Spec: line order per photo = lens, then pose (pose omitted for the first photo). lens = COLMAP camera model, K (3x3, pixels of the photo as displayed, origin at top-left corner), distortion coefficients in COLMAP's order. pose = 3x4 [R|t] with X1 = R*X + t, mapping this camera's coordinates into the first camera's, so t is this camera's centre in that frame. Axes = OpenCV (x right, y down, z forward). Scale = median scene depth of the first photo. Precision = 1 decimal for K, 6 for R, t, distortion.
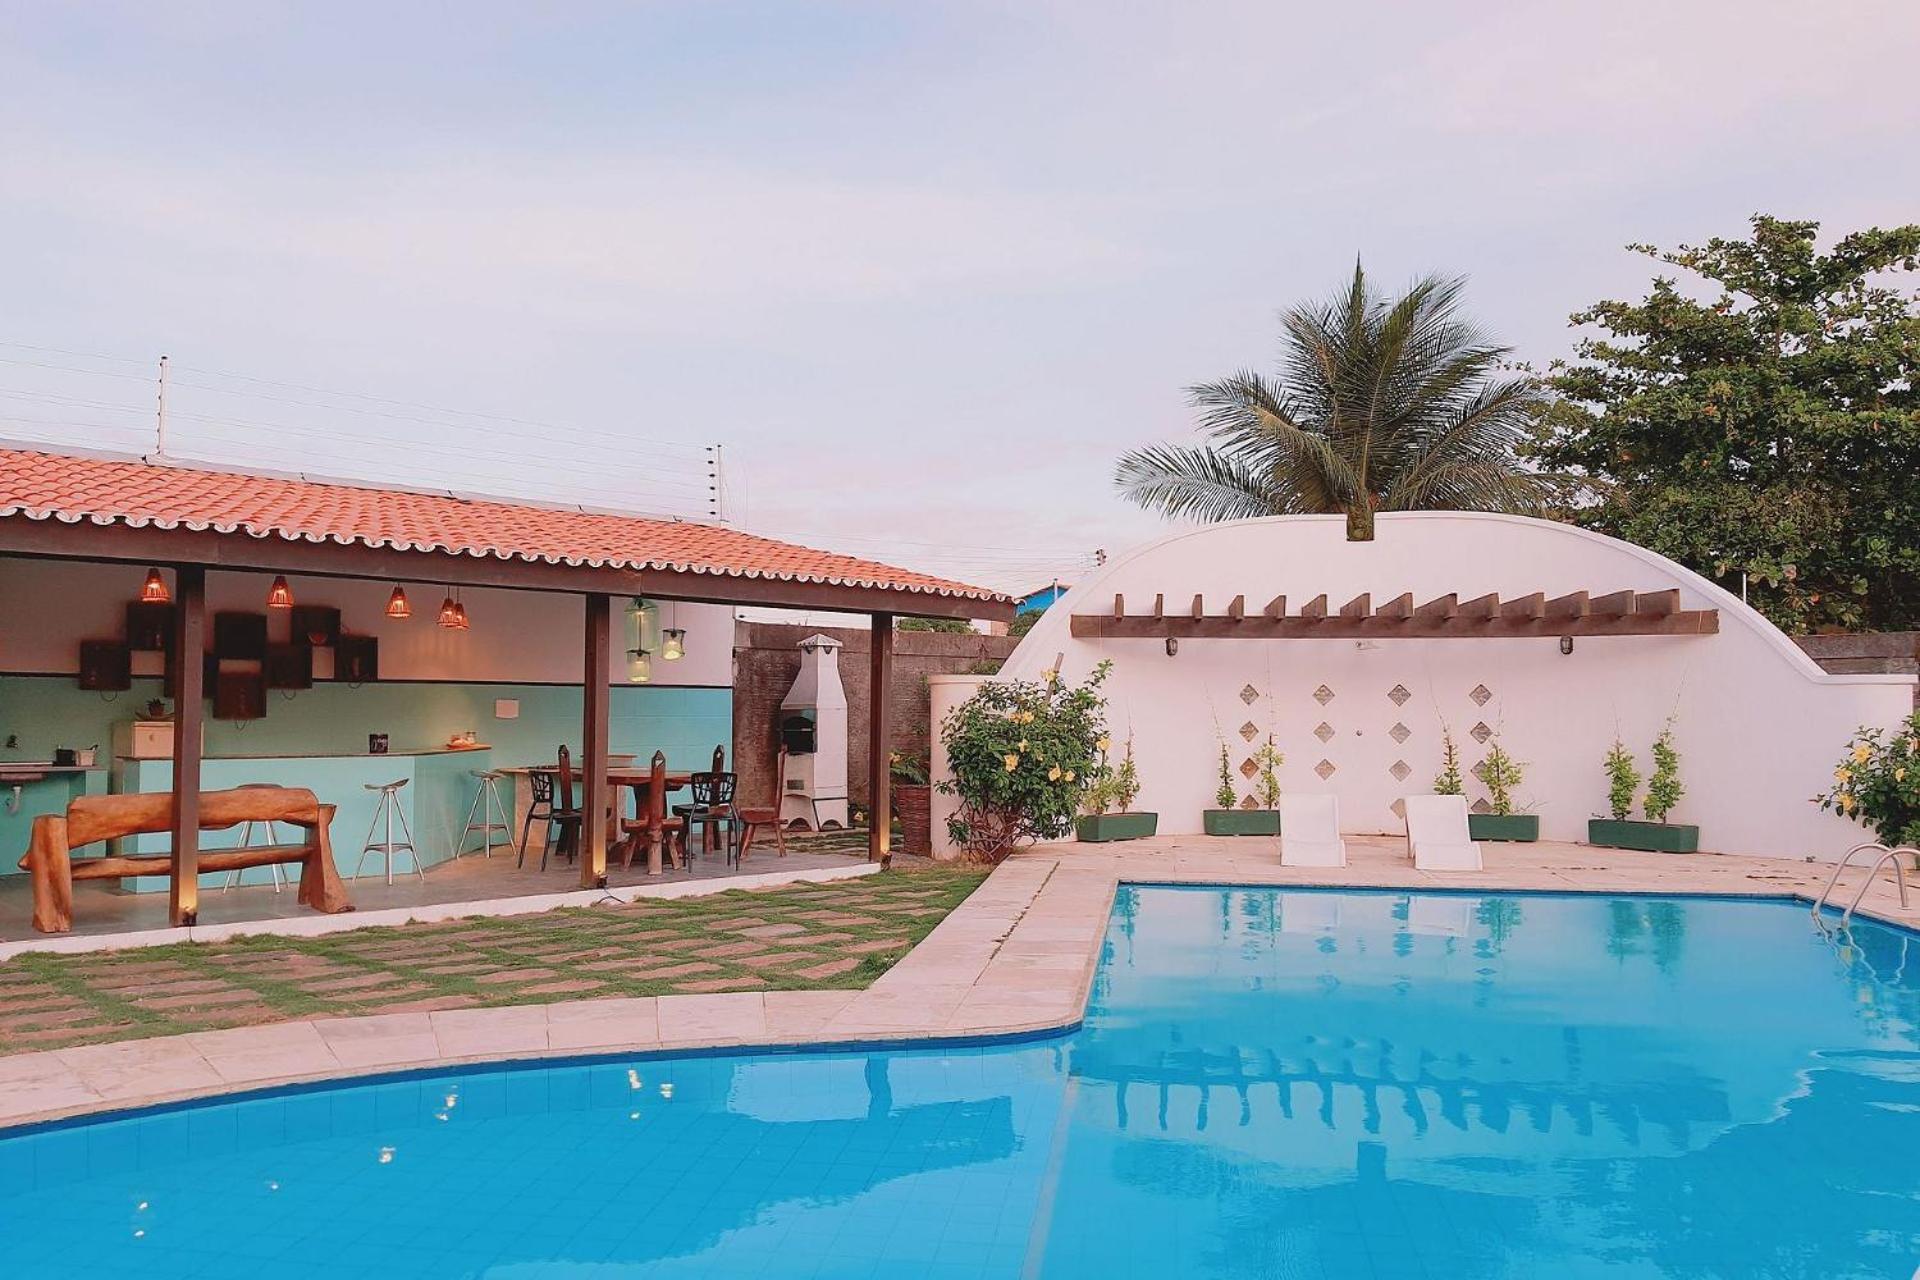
lens RADIAL K [[1499.3, 0, 948.7], [0, 1499.3, 657.5], [0, 0, 1]] dist [0.088593, -0.166185]
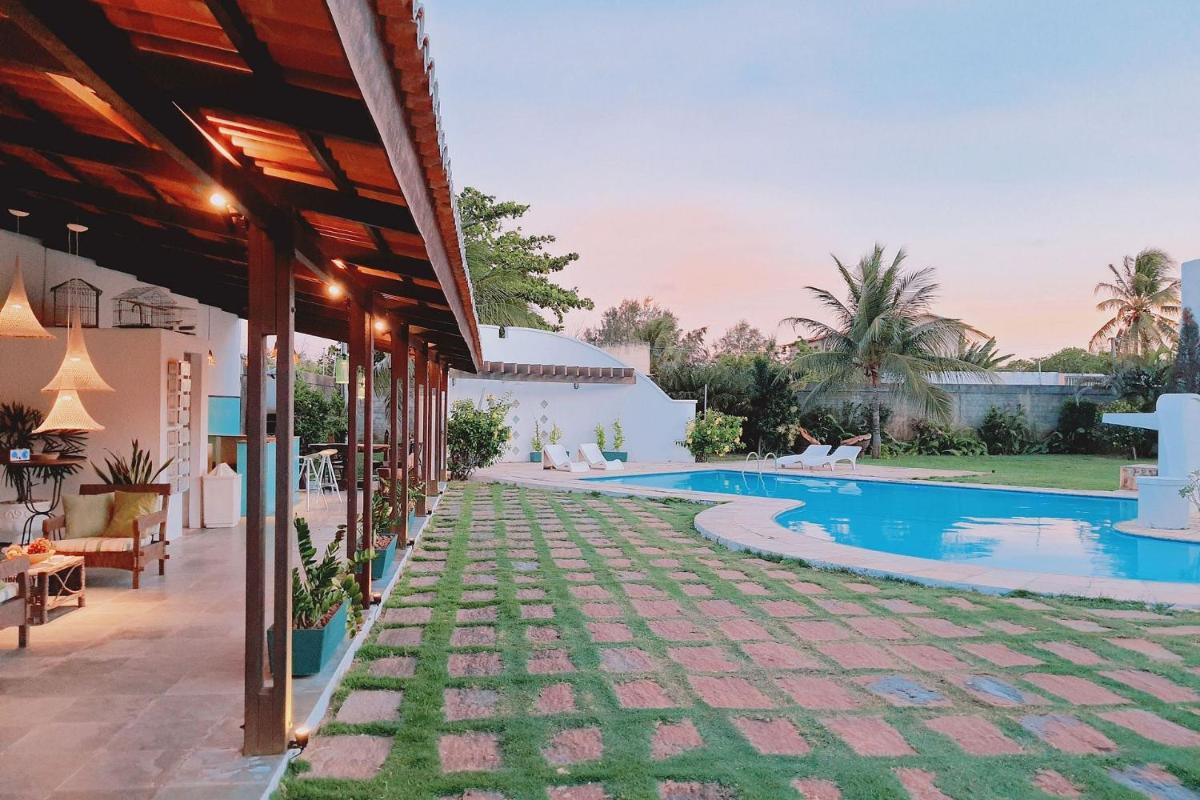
lens RADIAL K [[939.7, 0, 595.9], [0, 939.7, 413.1], [0, 0, 1]] dist [0.073741, -0.109617]
pose [[0.608400, -0.001298, 0.793630, -0.971380], [-0.037504, 0.998834, 0.030384, -0.012373], [-0.792744, -0.048250, 0.607642, -0.006366]]
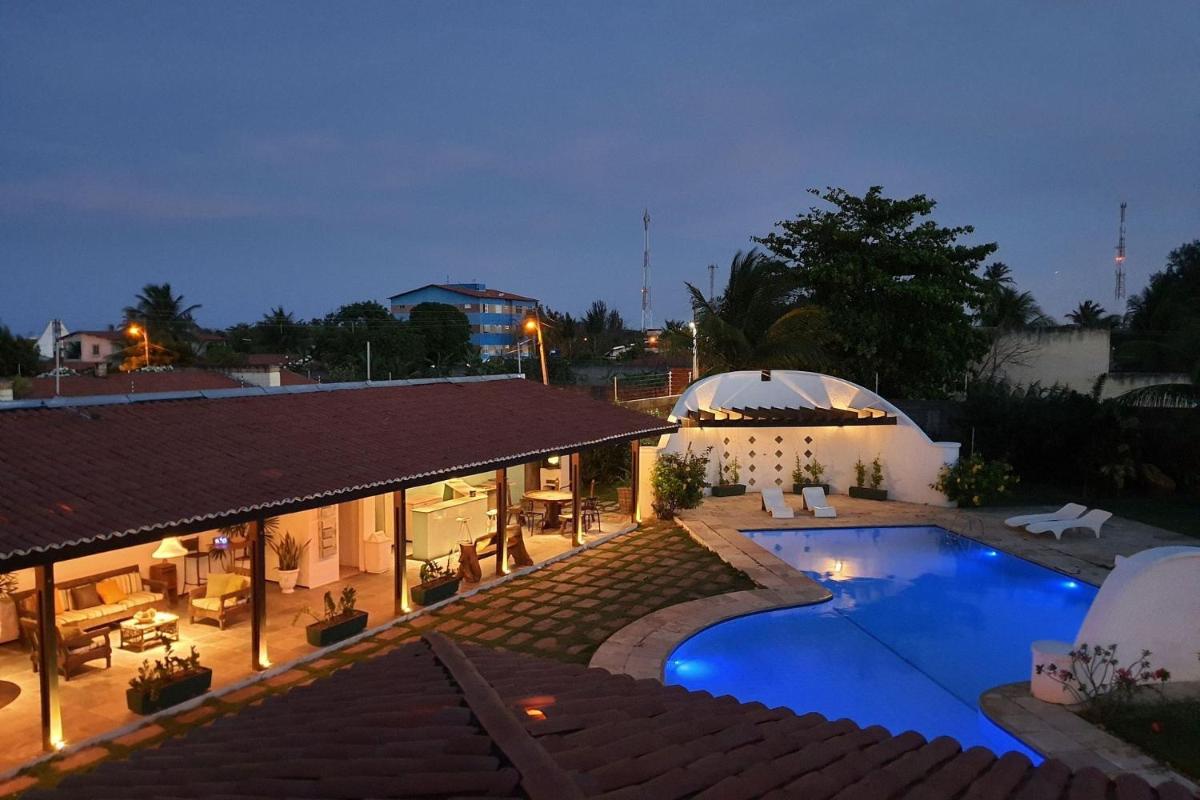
lens RADIAL K [[937.1, 0, 593.0], [0, 937.1, 411.0], [0, 0, 1]] dist [0.088593, -0.166185]
pose [[0.956501, -0.023362, 0.290792, -0.592998], [-0.009508, 0.993762, 0.111115, -0.247747], [-0.291574, -0.109047, 0.950312, -0.561835]]
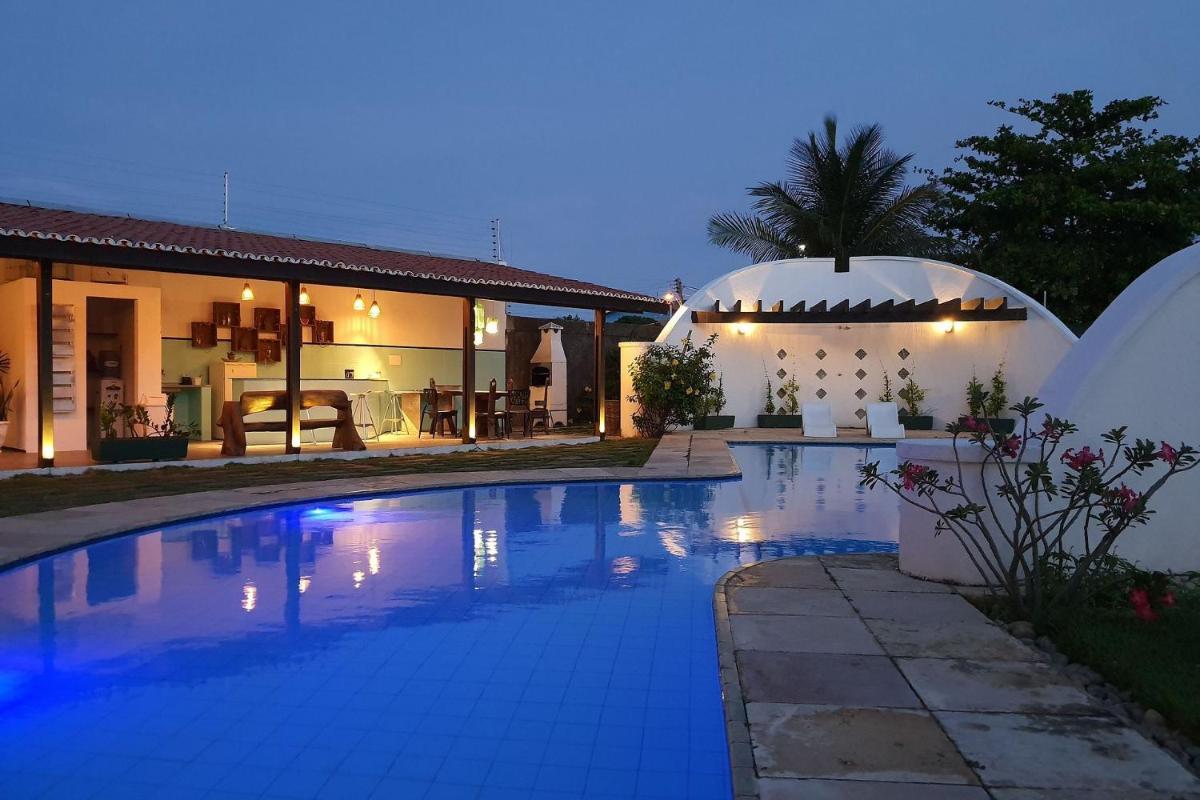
lens RADIAL K [[937.1, 0, 593.0], [0, 937.1, 411.0], [0, 0, 1]] dist [0.088593, -0.166185]
pose [[0.999554, -0.001755, 0.029806, -0.087941], [-0.000209, 0.997834, 0.065786, 0.021596], [-0.029857, -0.065763, 0.997388, -0.211427]]
